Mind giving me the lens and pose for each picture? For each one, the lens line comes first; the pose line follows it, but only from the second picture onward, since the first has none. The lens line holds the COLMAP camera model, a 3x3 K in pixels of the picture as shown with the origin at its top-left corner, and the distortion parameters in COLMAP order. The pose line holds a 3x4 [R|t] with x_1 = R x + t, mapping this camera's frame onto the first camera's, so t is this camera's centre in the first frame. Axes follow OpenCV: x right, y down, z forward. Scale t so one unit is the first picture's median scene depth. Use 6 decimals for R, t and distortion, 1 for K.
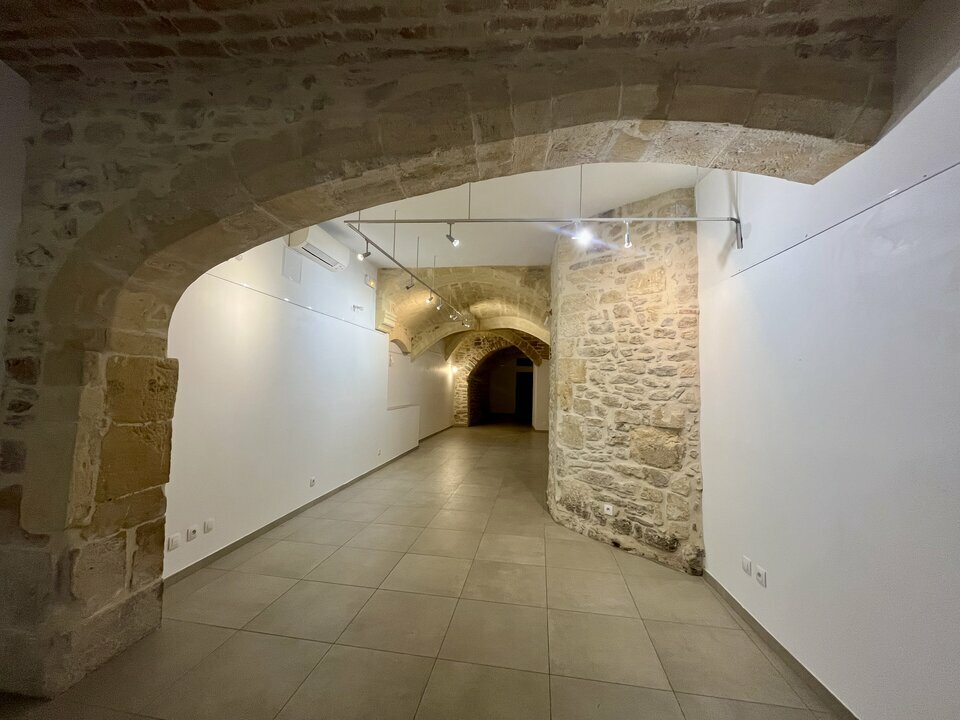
lens RADIAL K [[385.4, 0, 476.6], [0, 385.4, 359.0], [0, 0, 1]] dist [-0.004525, 0.000016]
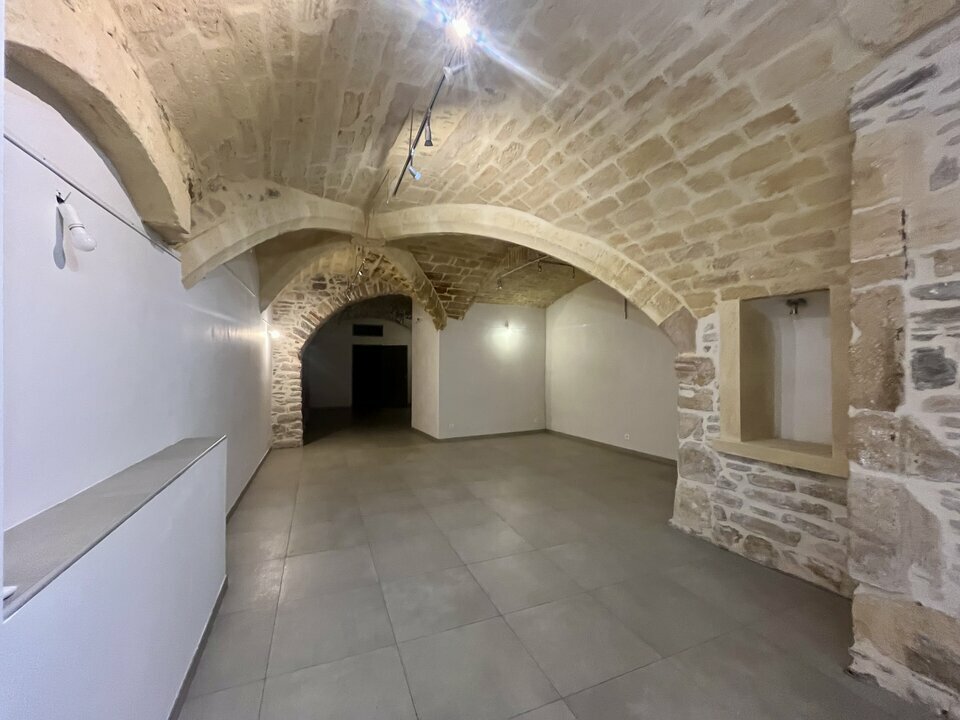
lens RADIAL K [[385.4, 0, 471.5], [0, 385.4, 361.7], [0, 0, 1]] dist [-0.004525, 0.000016]
pose [[0.857488, -0.019187, 0.514146, -0.485089], [-0.014105, 0.998052, 0.060770, 0.148903], [-0.514311, -0.059362, 0.855547, 2.350609]]
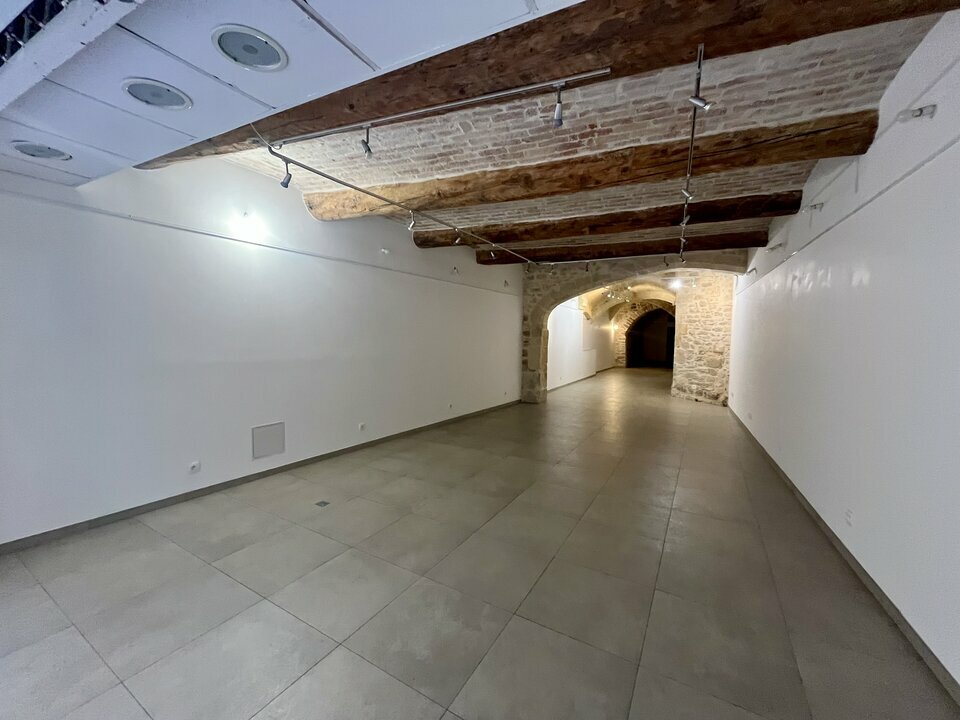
lens RADIAL K [[385.4, 0, 478.1], [0, 385.4, 359.0], [0, 0, 1]] dist [-0.004525, 0.000016]
pose [[0.931082, 0.006832, -0.364745, -0.058187], [0.035353, 0.993429, 0.108852, -0.138700], [0.363092, -0.114245, 0.924723, -2.530845]]
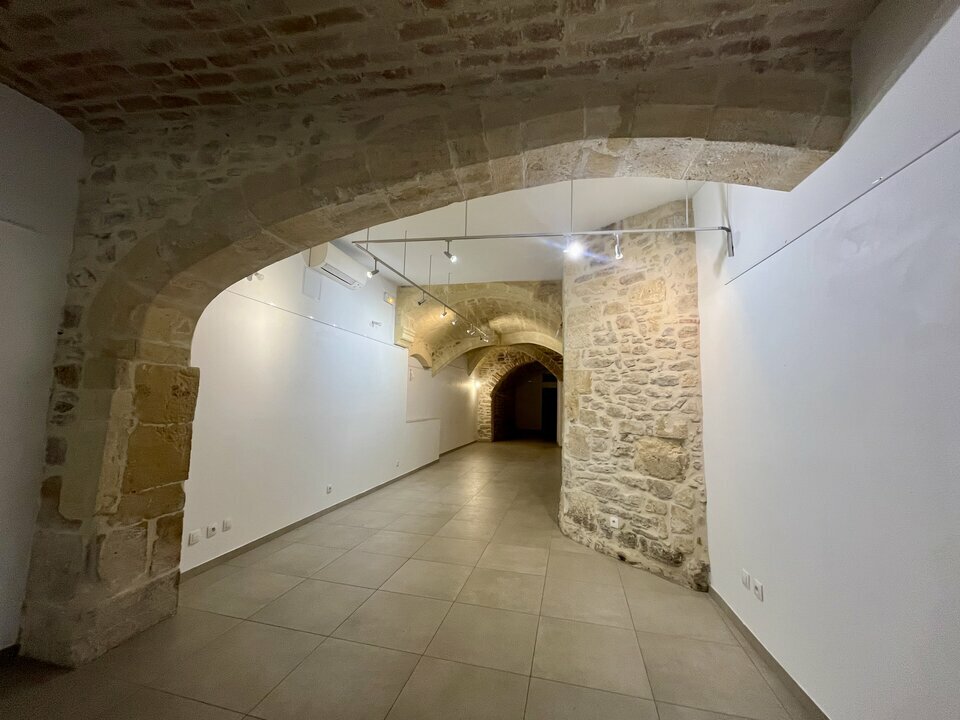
lens RADIAL K [[385.4, 0, 476.7], [0, 385.4, 359.1], [0, 0, 1]] dist [-0.004525, 0.000016]
pose [[0.996775, -0.005580, -0.080047, 0.107766], [0.002051, 0.999025, -0.044098, 0.024460], [0.080215, 0.043791, 0.995815, -0.044255]]
